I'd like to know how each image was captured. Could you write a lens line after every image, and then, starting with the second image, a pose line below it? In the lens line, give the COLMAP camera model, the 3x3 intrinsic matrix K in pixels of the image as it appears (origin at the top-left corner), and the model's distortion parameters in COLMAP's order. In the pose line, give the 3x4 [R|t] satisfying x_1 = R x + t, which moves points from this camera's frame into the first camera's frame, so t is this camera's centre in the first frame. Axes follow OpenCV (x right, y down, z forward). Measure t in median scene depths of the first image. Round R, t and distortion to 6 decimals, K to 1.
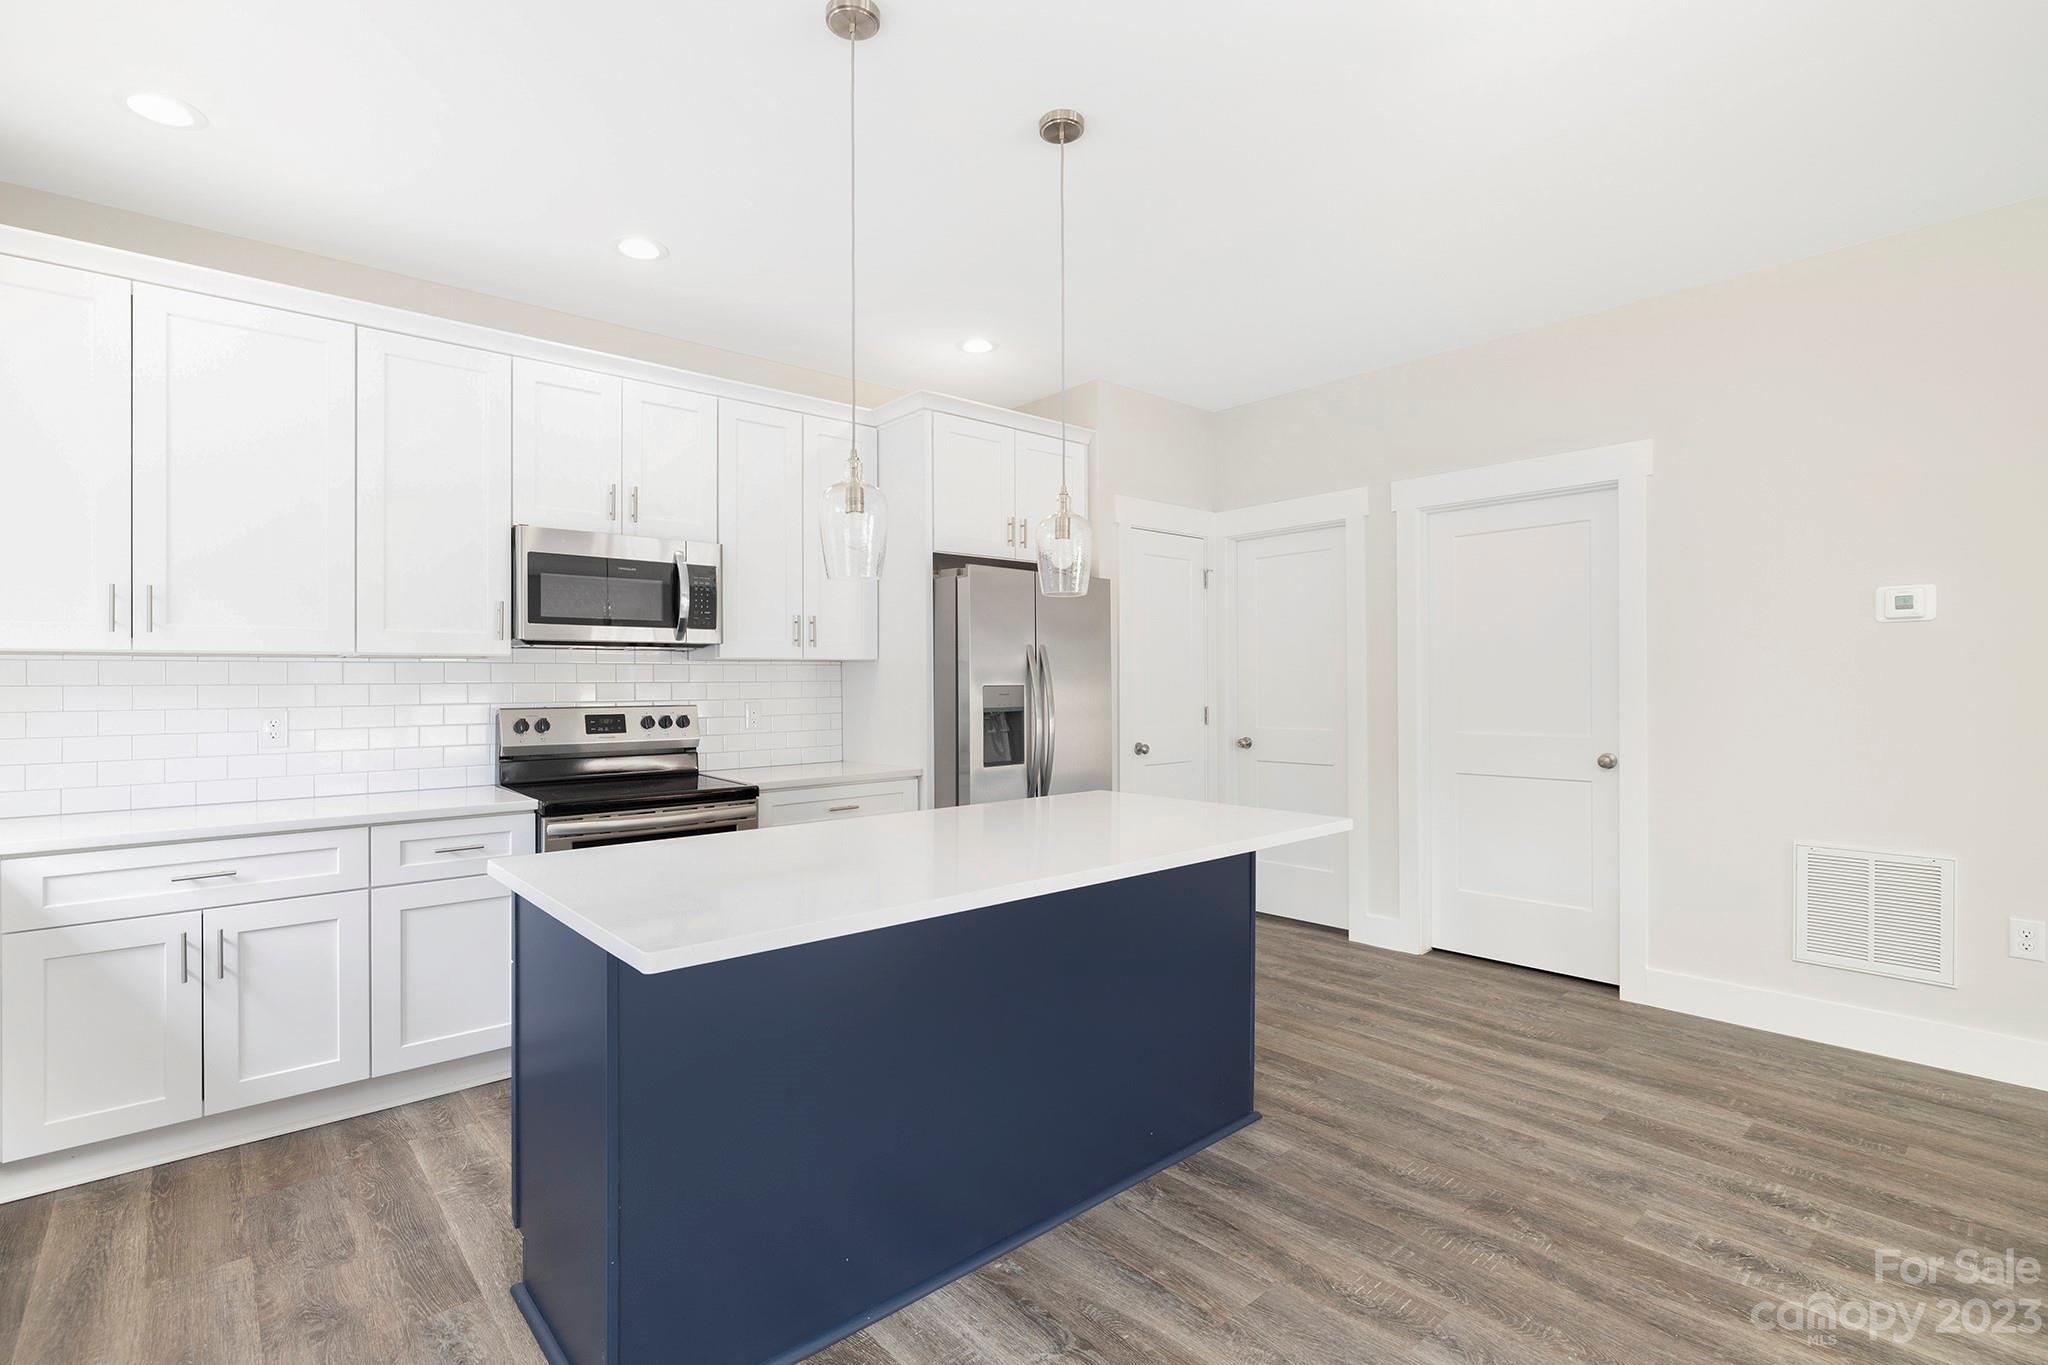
lens RADIAL K [[949.2, 0, 1025.8], [0, 949.2, 691.0], [0, 0, 1]] dist [-0.009523, 0.000154]
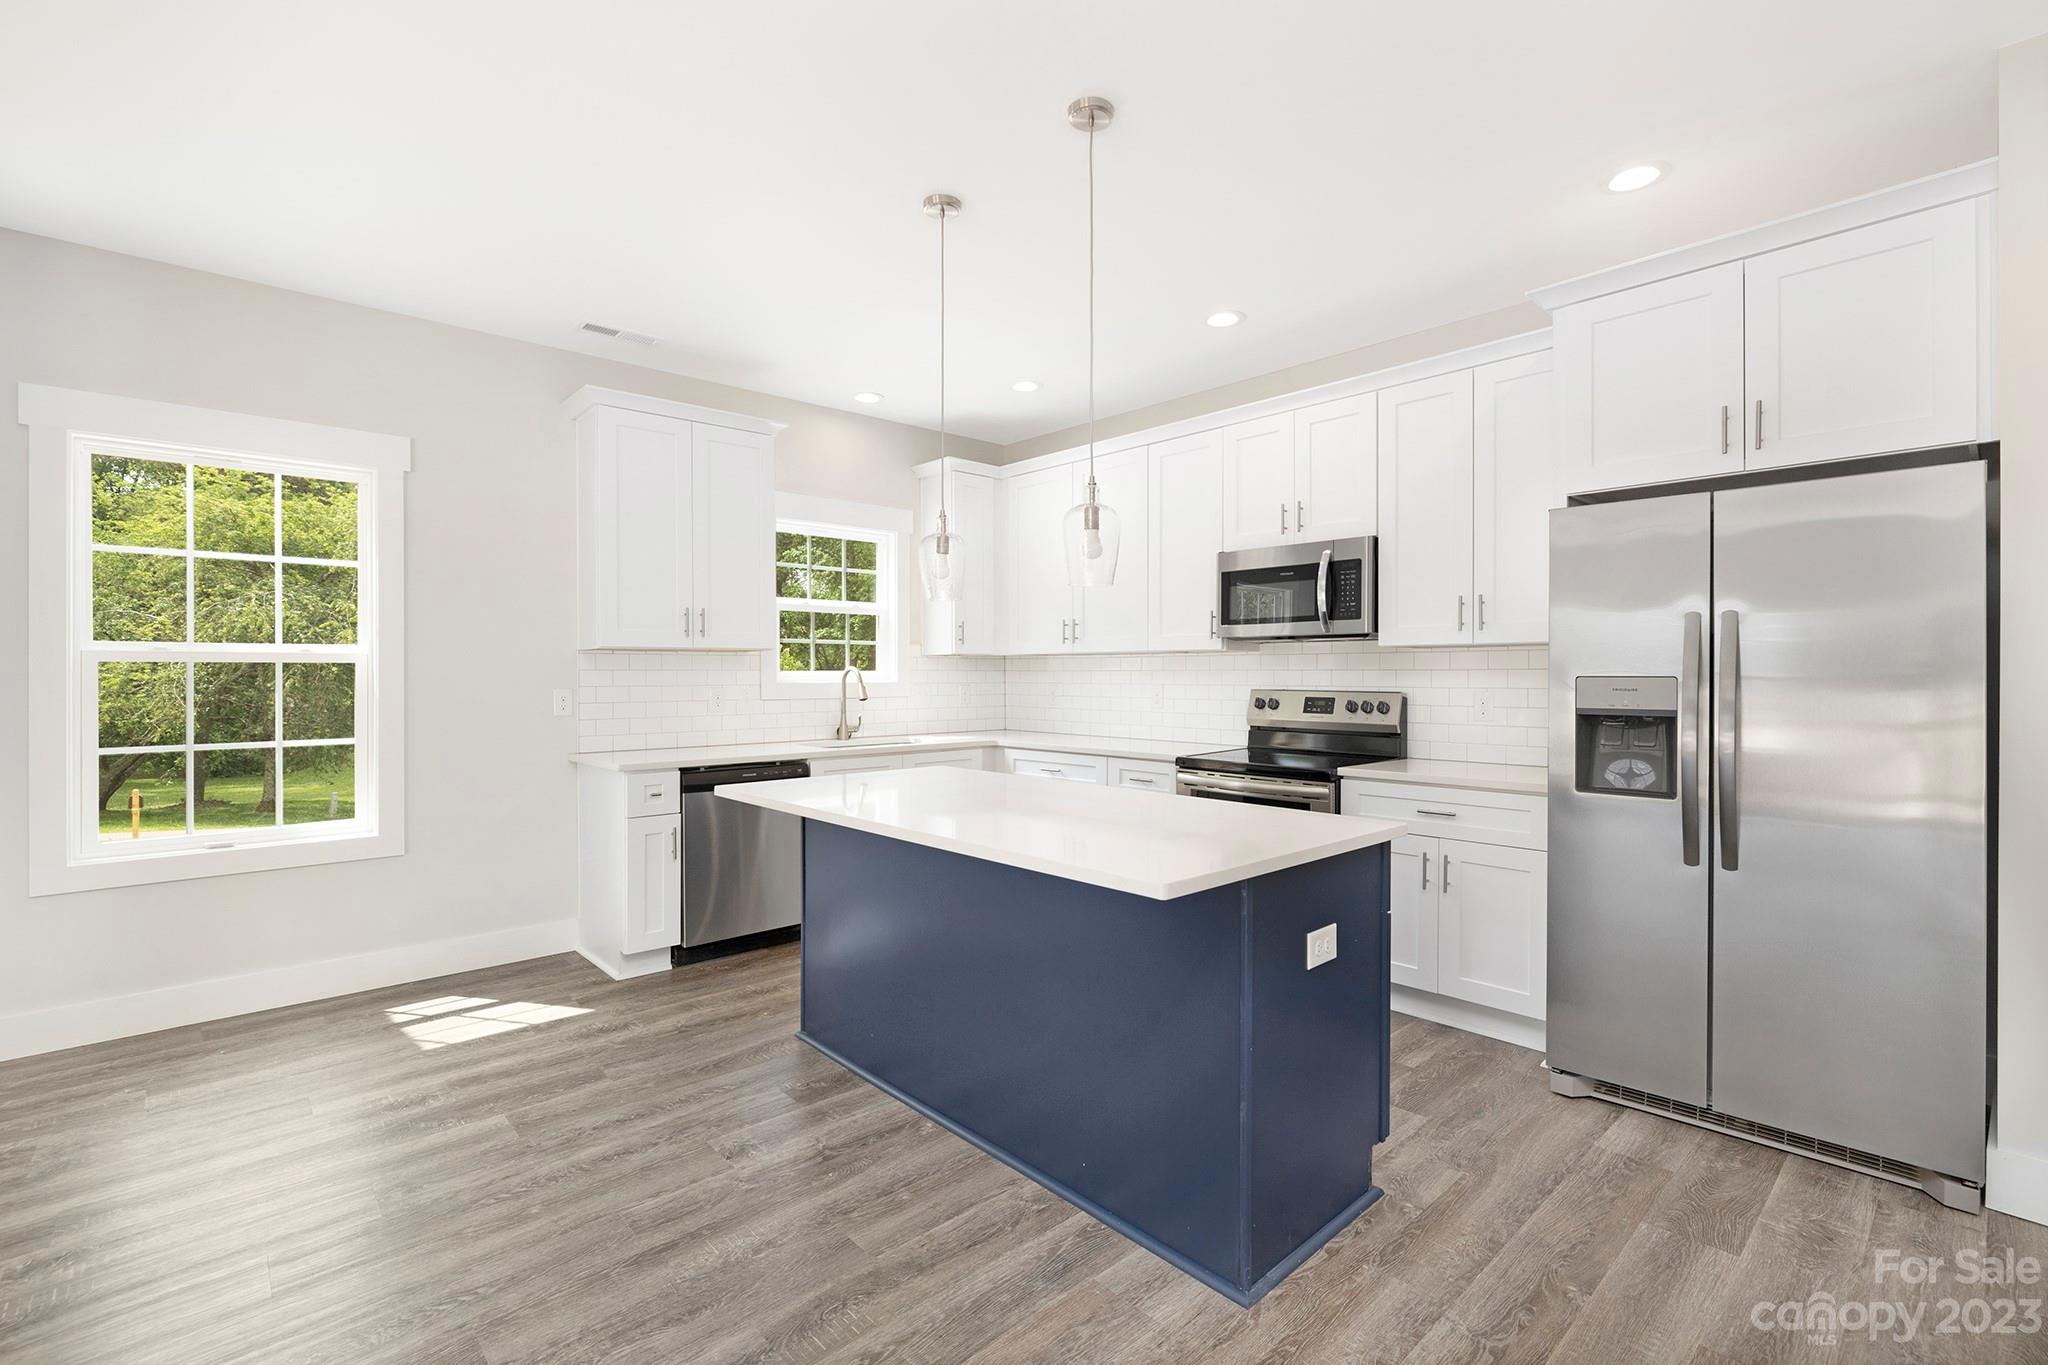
lens RADIAL K [[912.3, 0, 1010.9], [0, 912.3, 680.2], [0, 0, 1]] dist [-0.011139, 0.000408]
pose [[0.004981, 0.011757, -0.999918, 0.718056], [-0.009735, 0.999884, 0.011709, -0.006352], [0.999940, 0.009676, 0.005095, 0.658913]]
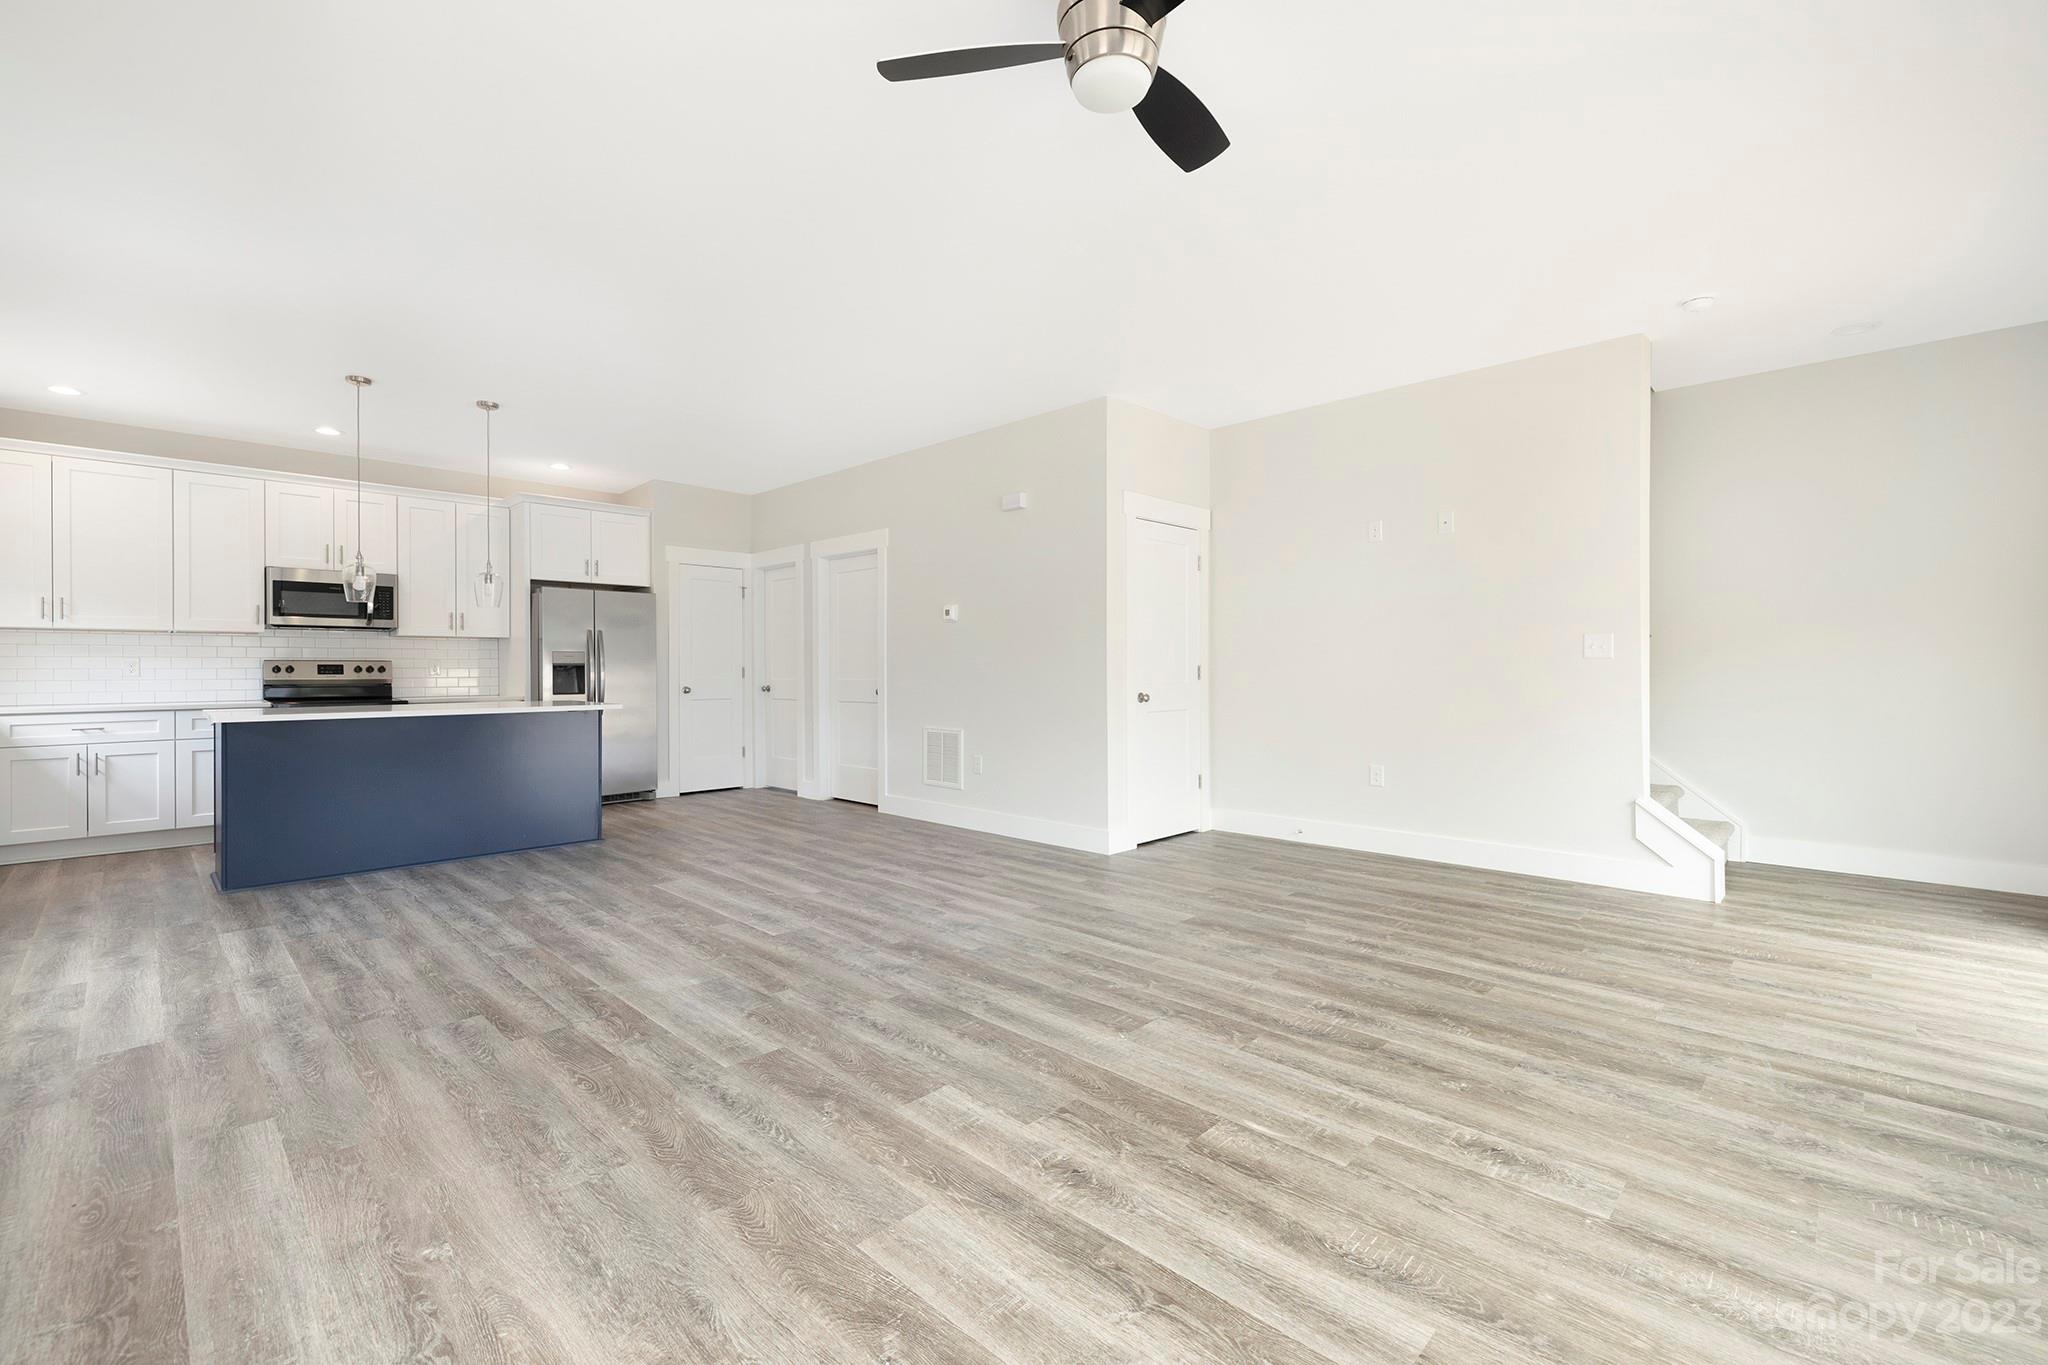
lens RADIAL K [[873.8, 0, 1013.6], [0, 873.8, 678.1], [0, 0, 1]] dist [0.006322, 0.000002]
pose [[0.997189, 0.003042, 0.074865, 0.829227], [-0.002709, 0.999986, -0.004550, 0.059598], [-0.074878, 0.004334, 0.997183, -0.891085]]
